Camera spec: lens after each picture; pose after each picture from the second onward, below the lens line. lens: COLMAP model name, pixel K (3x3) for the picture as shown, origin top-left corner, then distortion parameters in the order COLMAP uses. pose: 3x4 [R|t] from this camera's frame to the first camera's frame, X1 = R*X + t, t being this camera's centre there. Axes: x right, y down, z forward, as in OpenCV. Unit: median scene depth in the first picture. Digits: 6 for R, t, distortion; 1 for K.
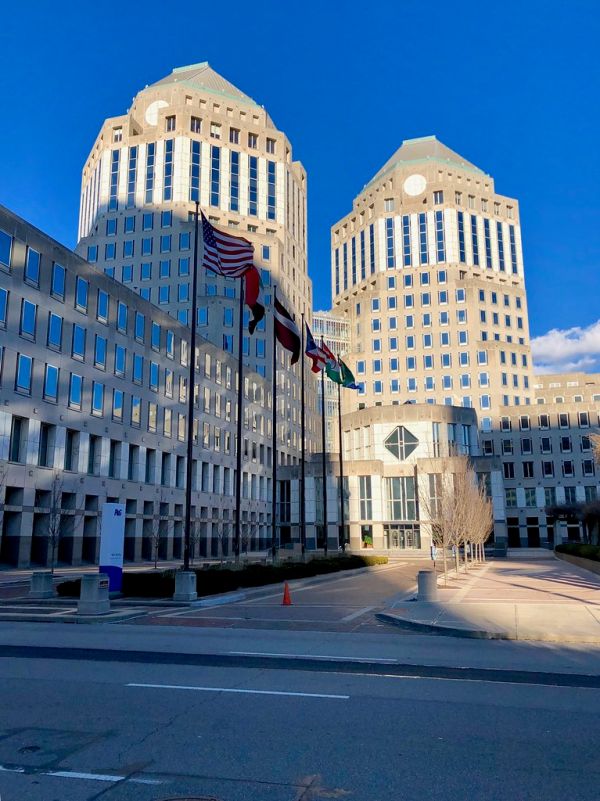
lens RADIAL K [[712.5, 0, 274.5], [0, 712.5, 391.8], [0, 0, 1]] dist [0.071626, -0.252484]
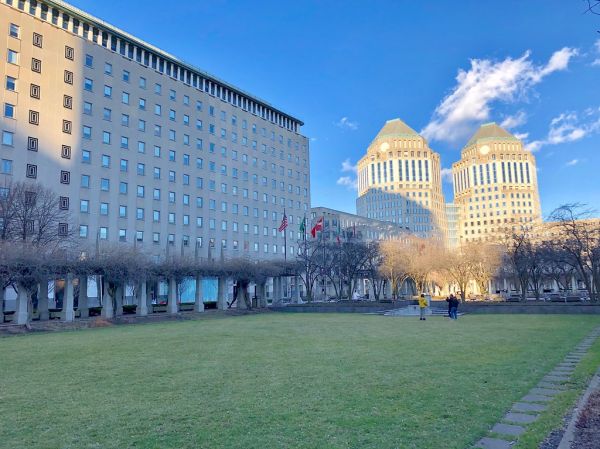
lens RADIAL K [[476.6, 0, 300.0], [0, 476.6, 224.5], [0, 0, 1]] dist [0.001467, -0.007710]
pose [[0.957341, -0.063832, -0.281823, 0.030362], [0.083316, 0.994852, 0.057689, -0.193471], [0.276690, -0.078708, 0.957731, -0.890447]]
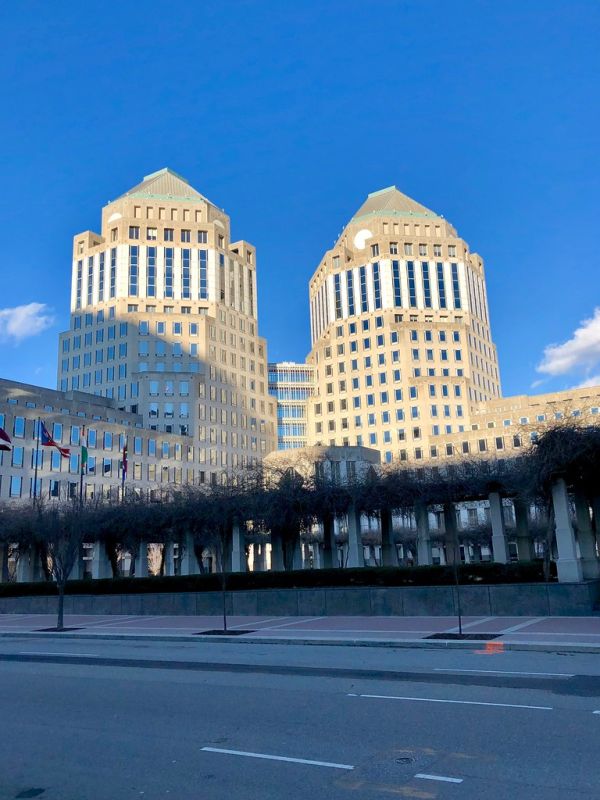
lens RADIAL K [[711.7, 0, 274.5], [0, 711.7, 391.3], [0, 0, 1]] dist [0.071626, -0.252484]
pose [[0.965108, -0.095826, -0.243687, 0.339105], [0.088856, 0.995262, -0.039464, -0.024769], [0.246314, 0.016435, 0.969051, -0.112520]]
